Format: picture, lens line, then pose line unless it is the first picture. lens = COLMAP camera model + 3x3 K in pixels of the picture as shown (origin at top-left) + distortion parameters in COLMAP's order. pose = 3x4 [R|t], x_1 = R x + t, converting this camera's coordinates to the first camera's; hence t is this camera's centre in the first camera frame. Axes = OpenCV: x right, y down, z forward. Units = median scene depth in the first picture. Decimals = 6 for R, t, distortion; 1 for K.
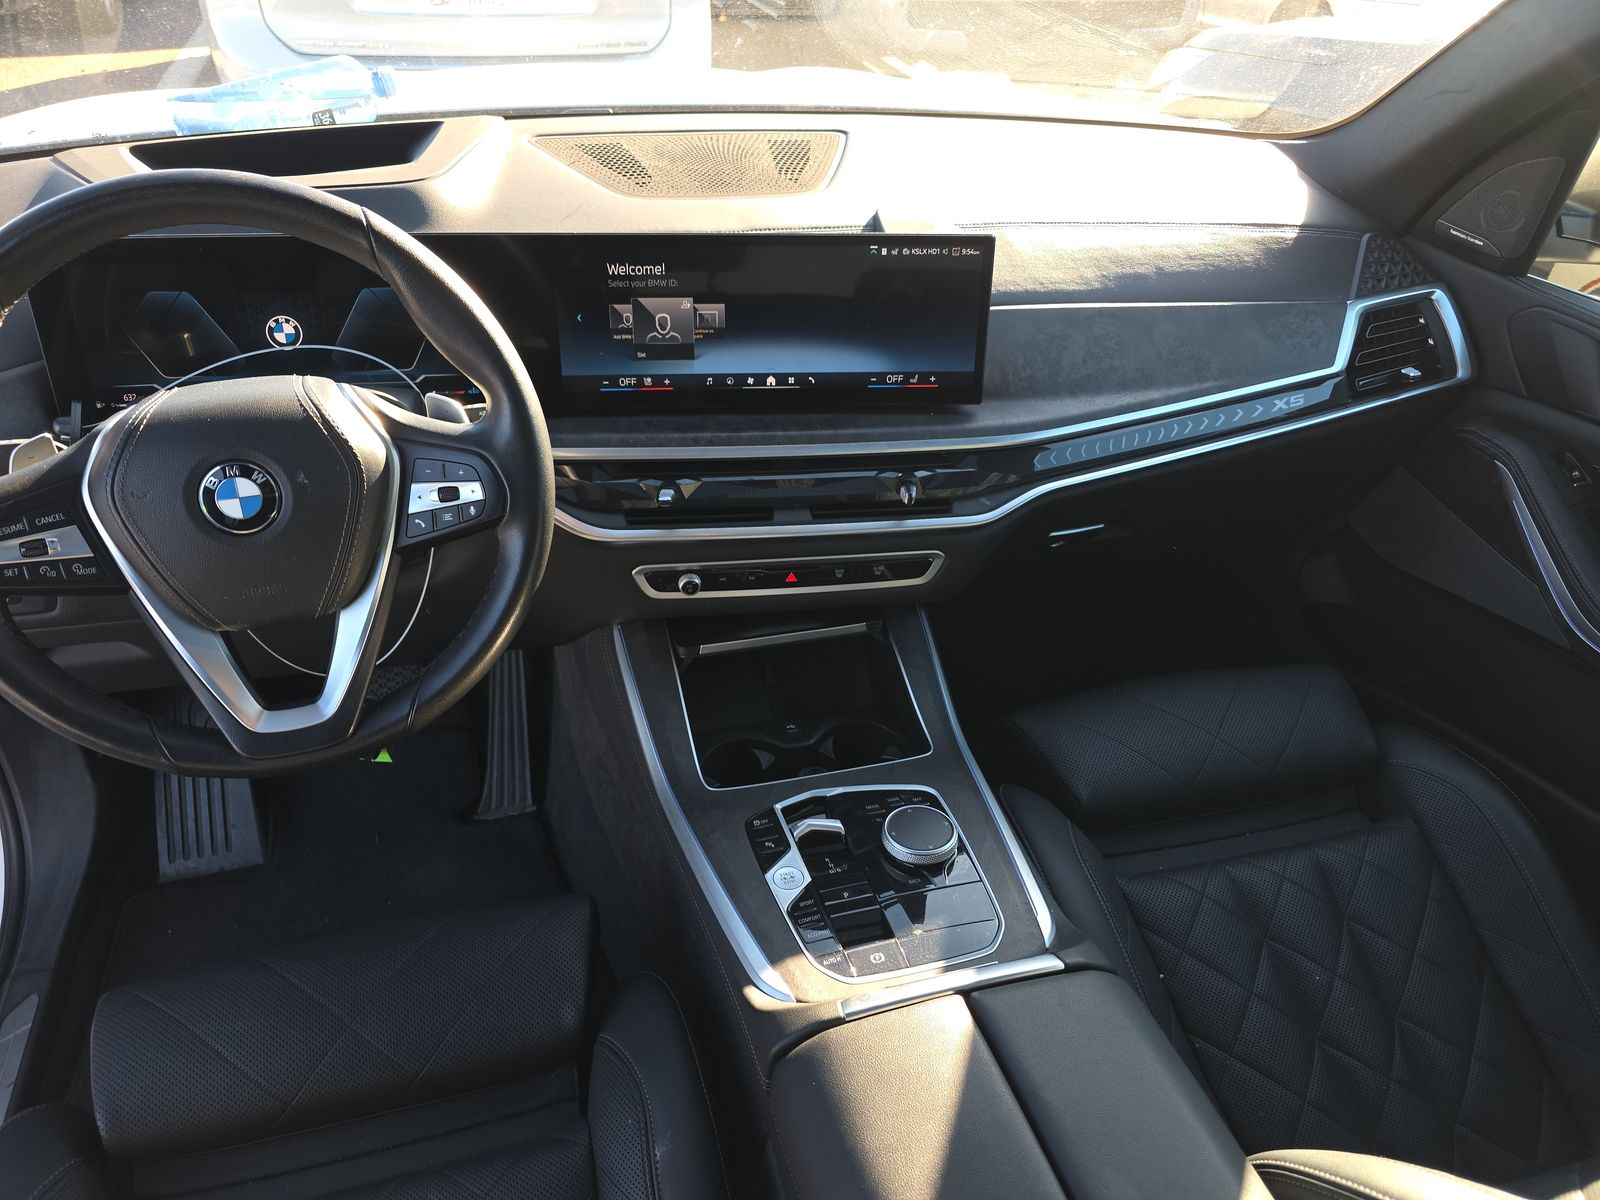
lens RADIAL K [[1024.3, 0, 800.0], [0, 1024.3, 600.0], [0, 0, 1]] dist [0.005864, -0.031243]
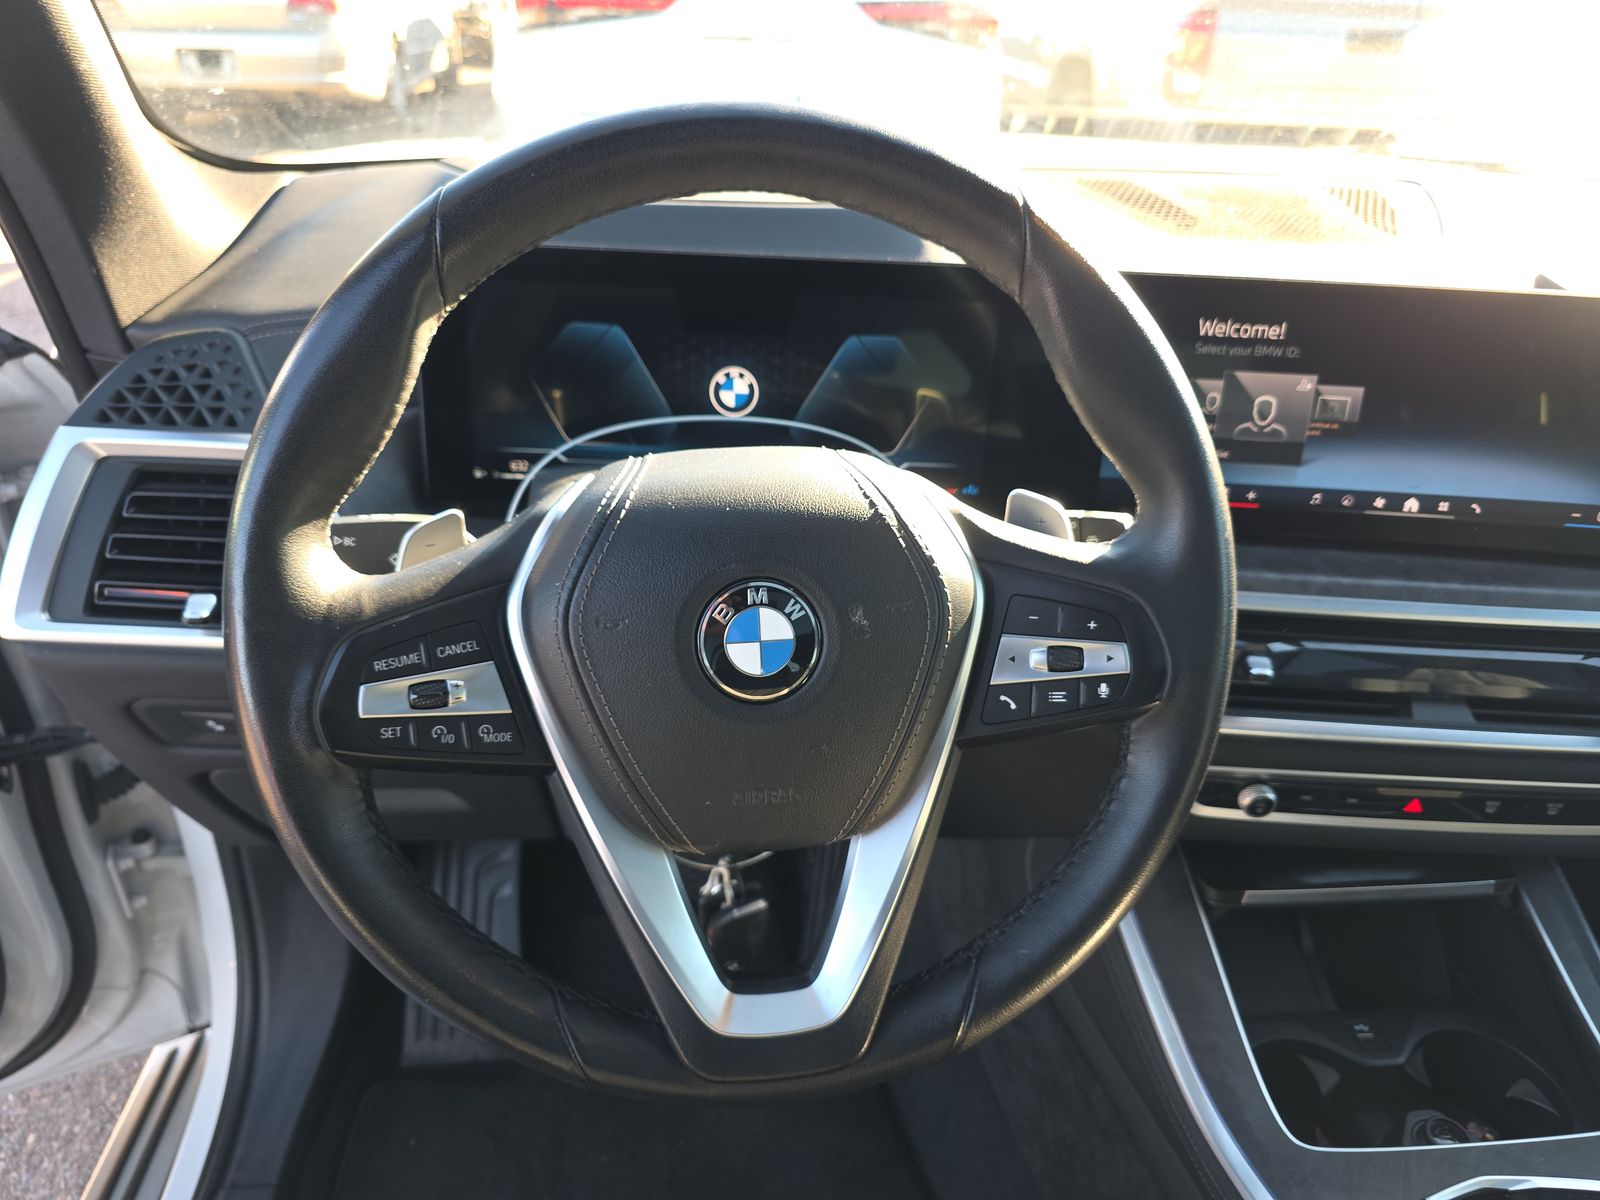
lens RADIAL K [[1054.5, 0, 800.0], [0, 1054.5, 600.0], [0, 0, 1]] dist [-0.000867, -0.029829]
pose [[0.981430, 0.083708, -0.172595, -0.379799], [-0.102249, 0.989569, -0.101479, -0.057813], [0.162300, 0.117242, 0.979751, 0.363391]]
